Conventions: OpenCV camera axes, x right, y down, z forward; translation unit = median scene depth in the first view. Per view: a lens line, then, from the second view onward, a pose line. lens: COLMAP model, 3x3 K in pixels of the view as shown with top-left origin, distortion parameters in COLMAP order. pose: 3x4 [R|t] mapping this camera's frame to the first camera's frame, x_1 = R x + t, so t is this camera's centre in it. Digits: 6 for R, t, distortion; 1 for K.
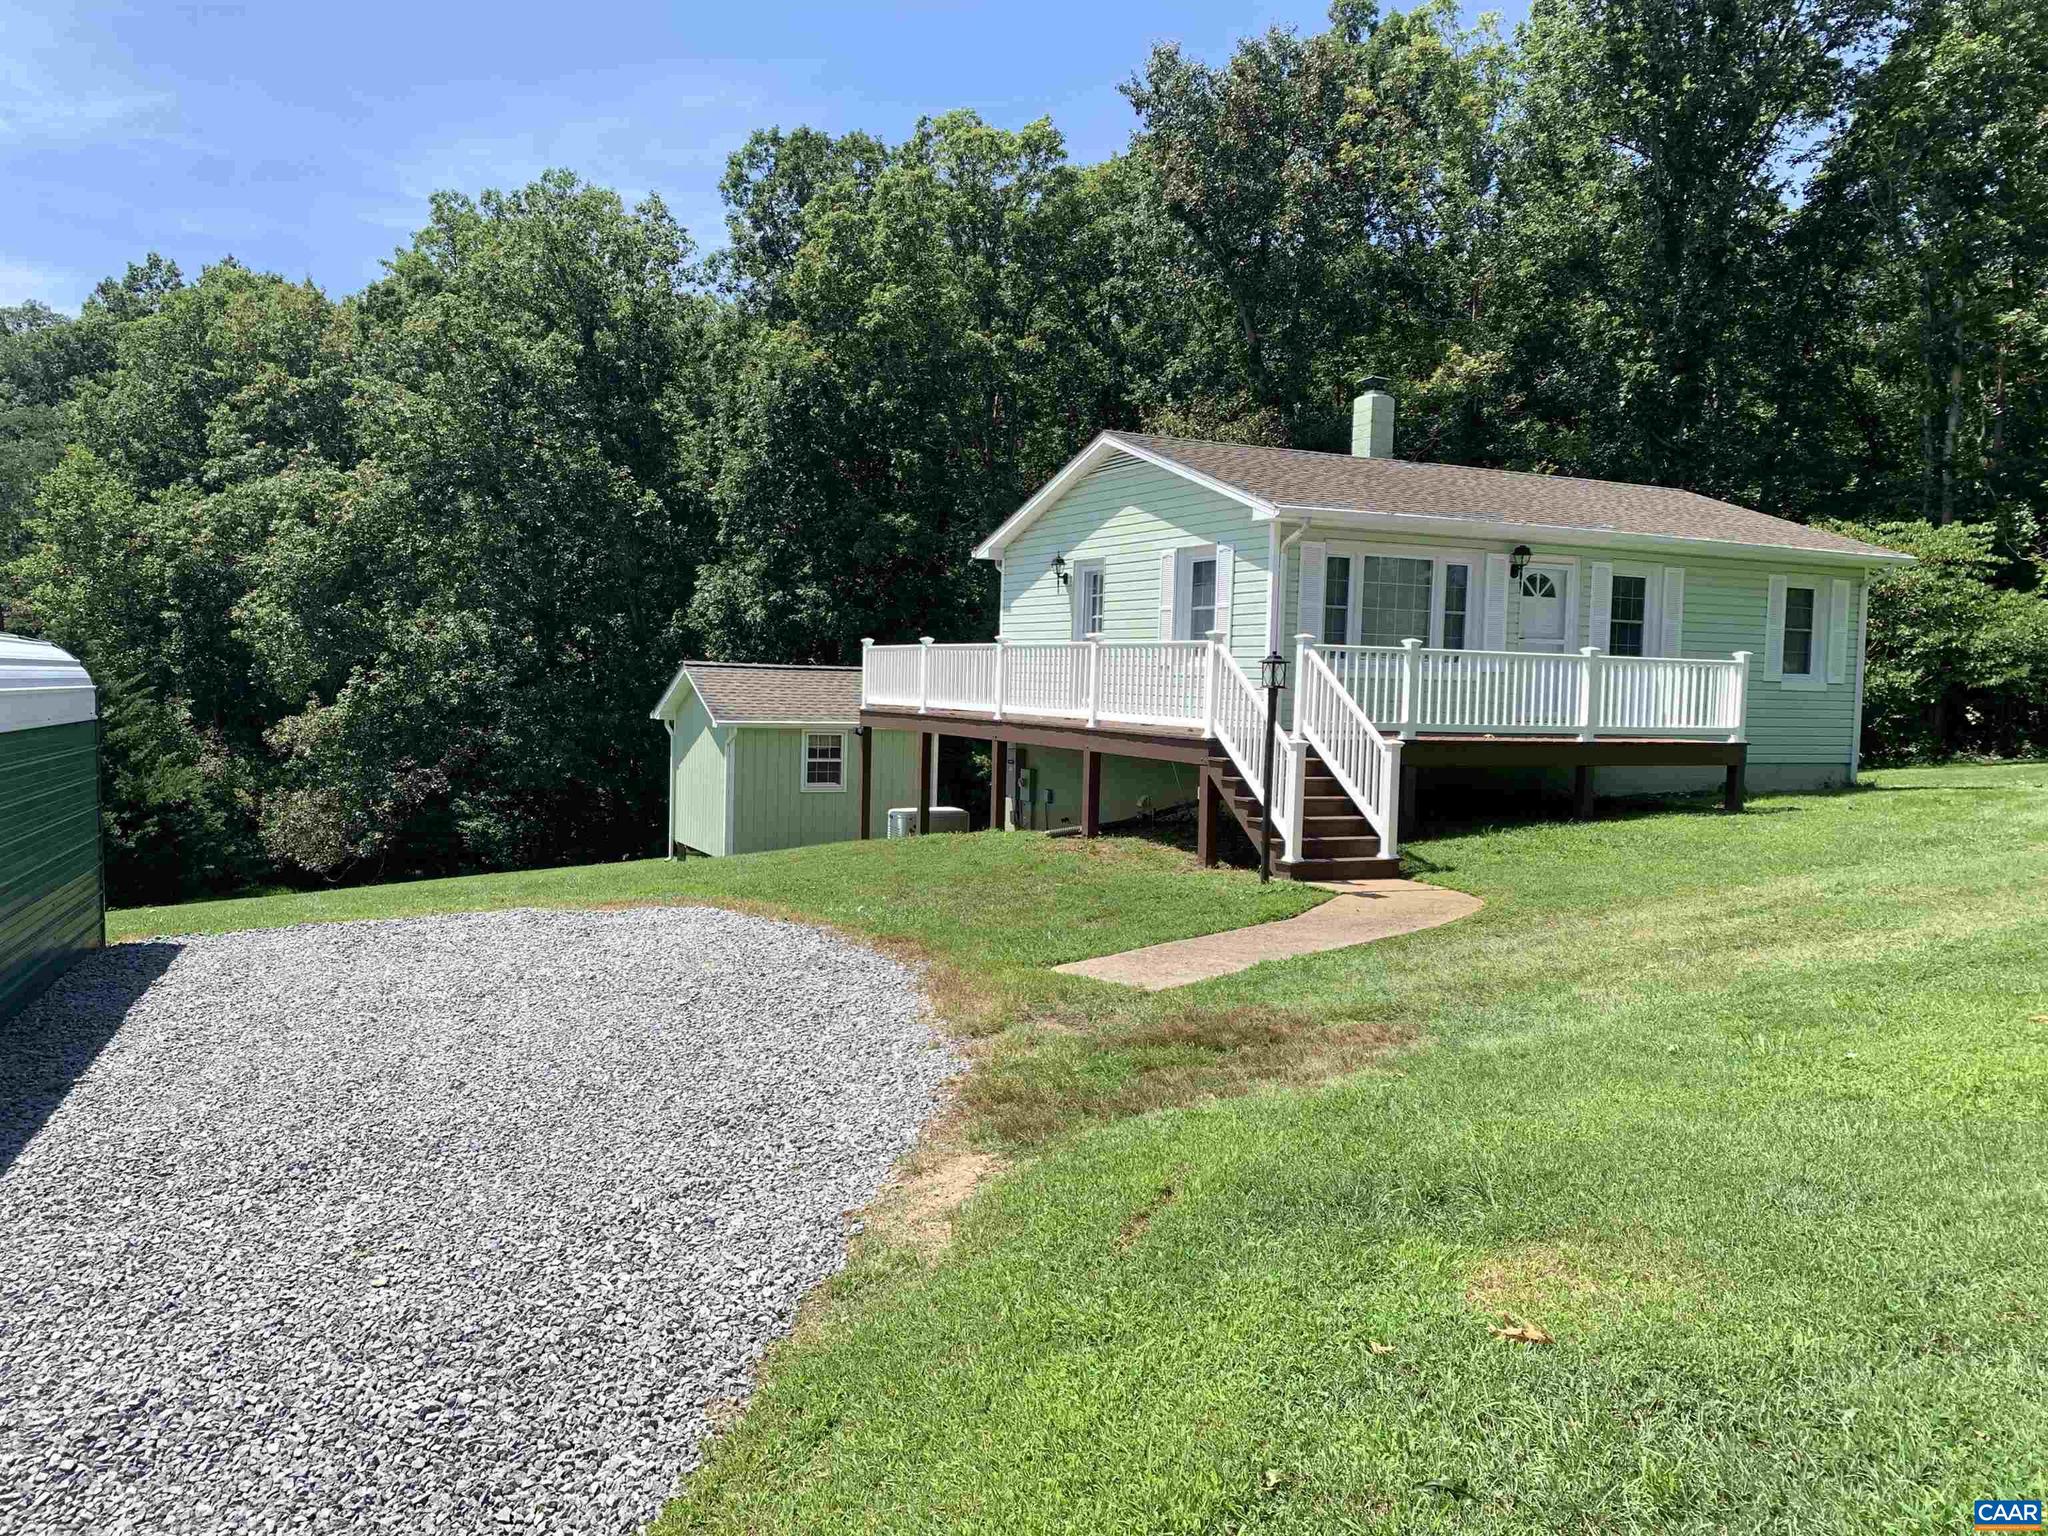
lens RADIAL K [[1578.9, 0, 1013.4], [0, 1578.9, 771.2], [0, 0, 1]] dist [0.091236, -0.112963]
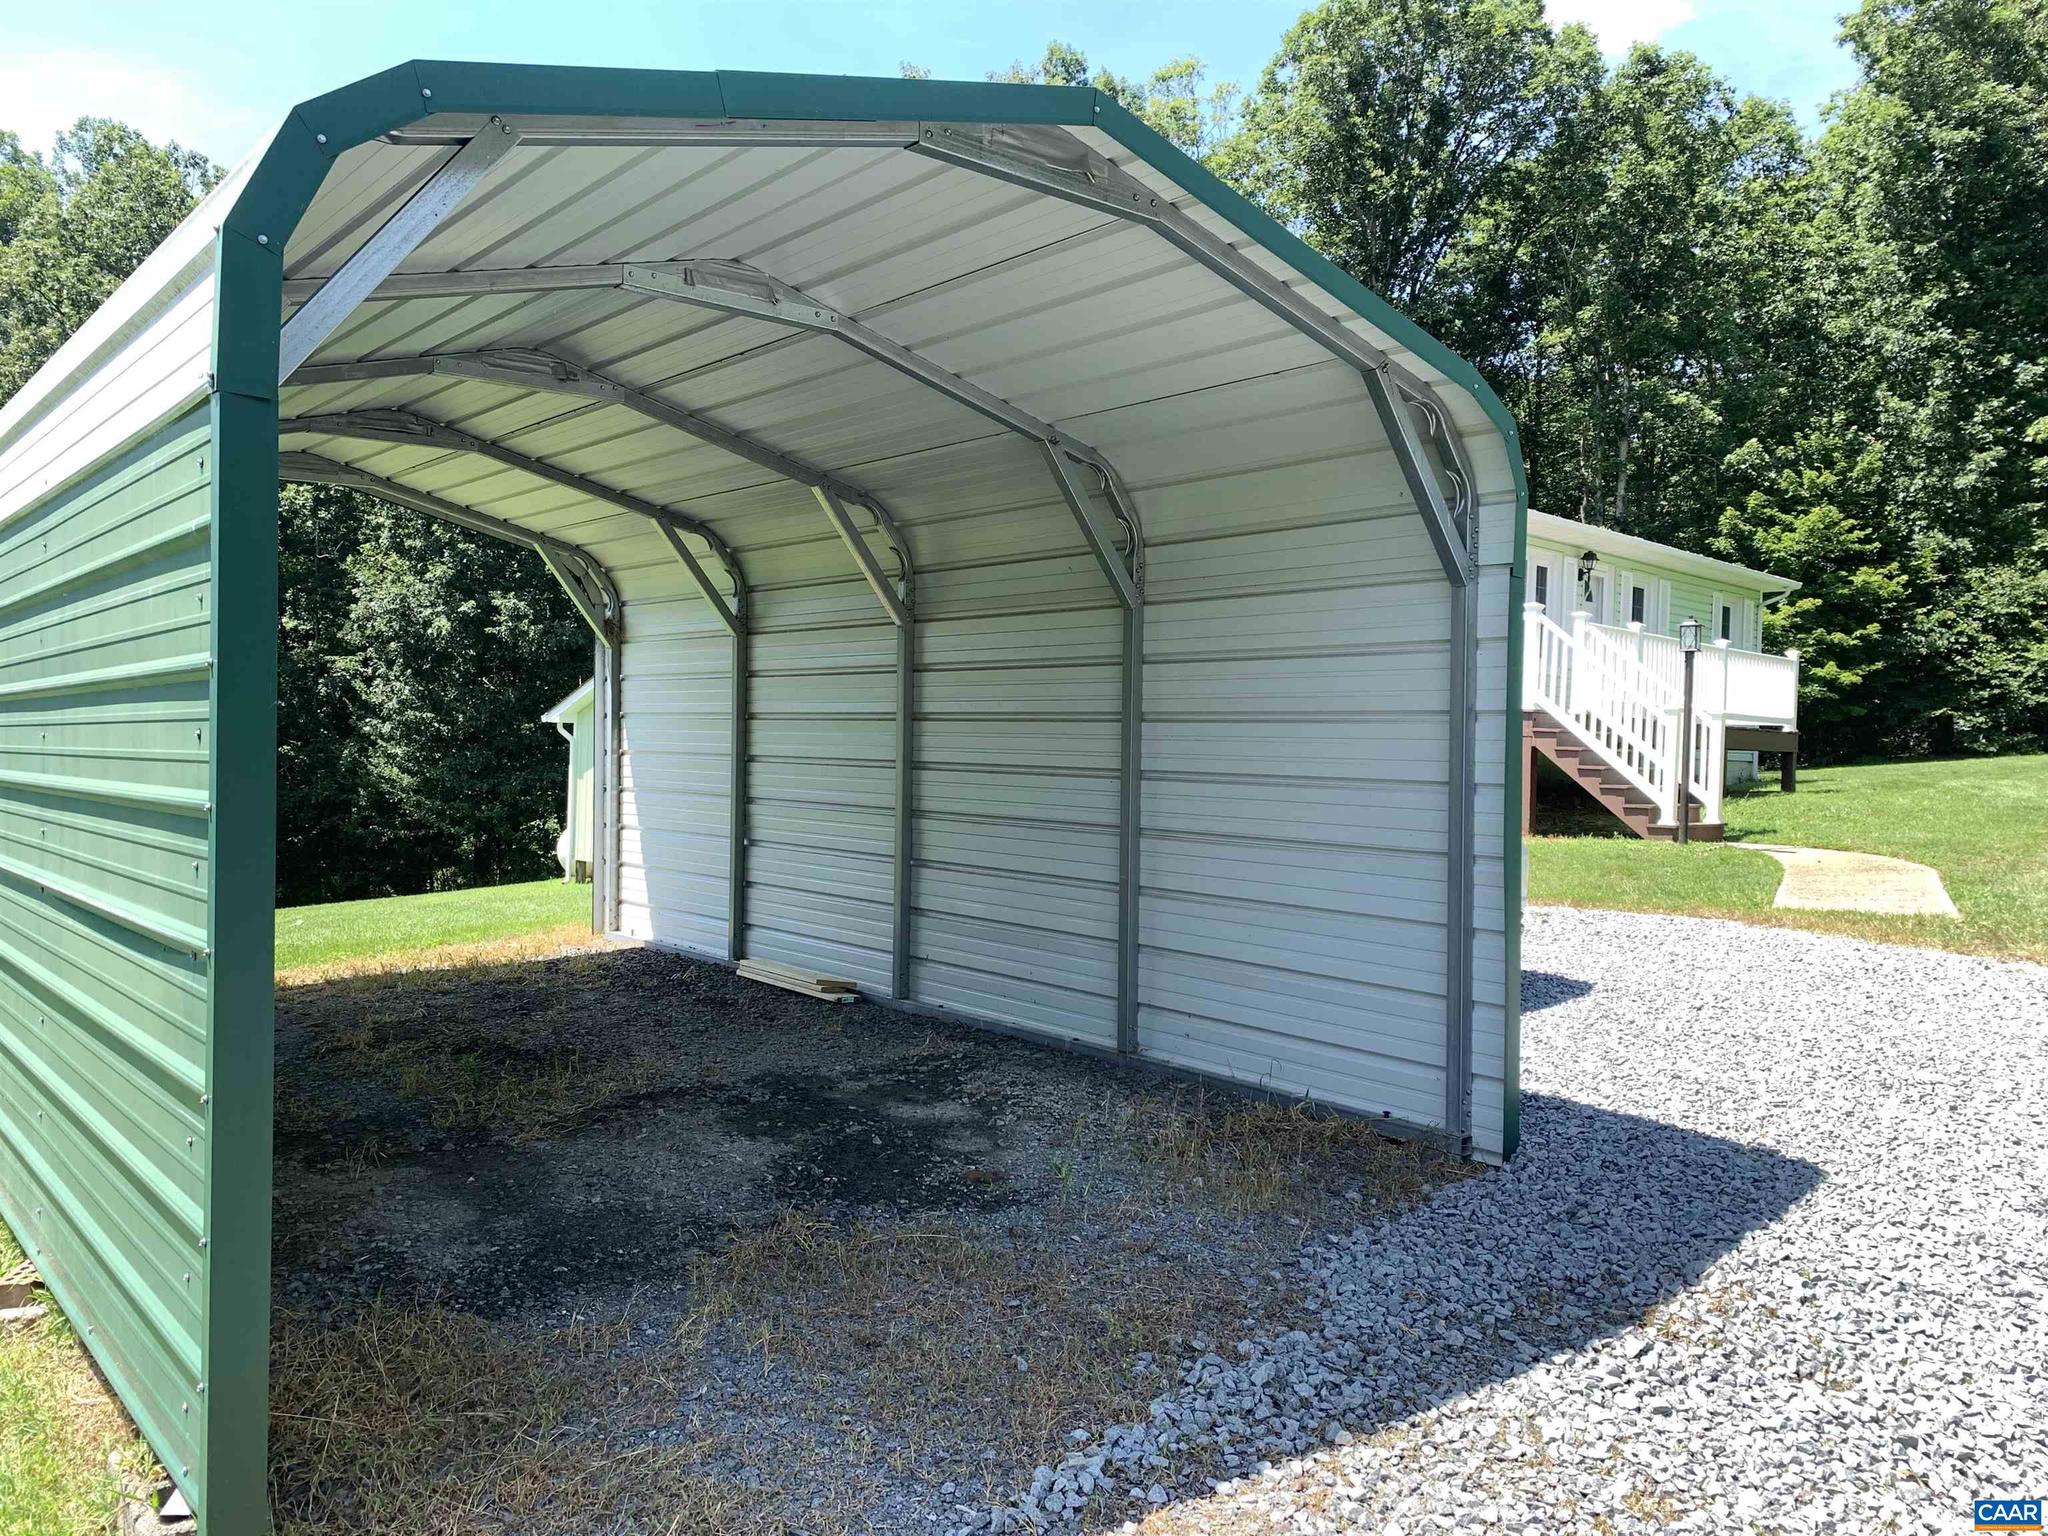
lens RADIAL K [[1578.9, 0, 1013.4], [0, 1578.9, 771.2], [0, 0, 1]] dist [0.091236, -0.112963]
pose [[0.948535, 0.002832, 0.316659, -0.260939], [0.007107, 0.999518, -0.030229, 0.024006], [-0.316592, 0.030924, 0.948058, 0.074769]]
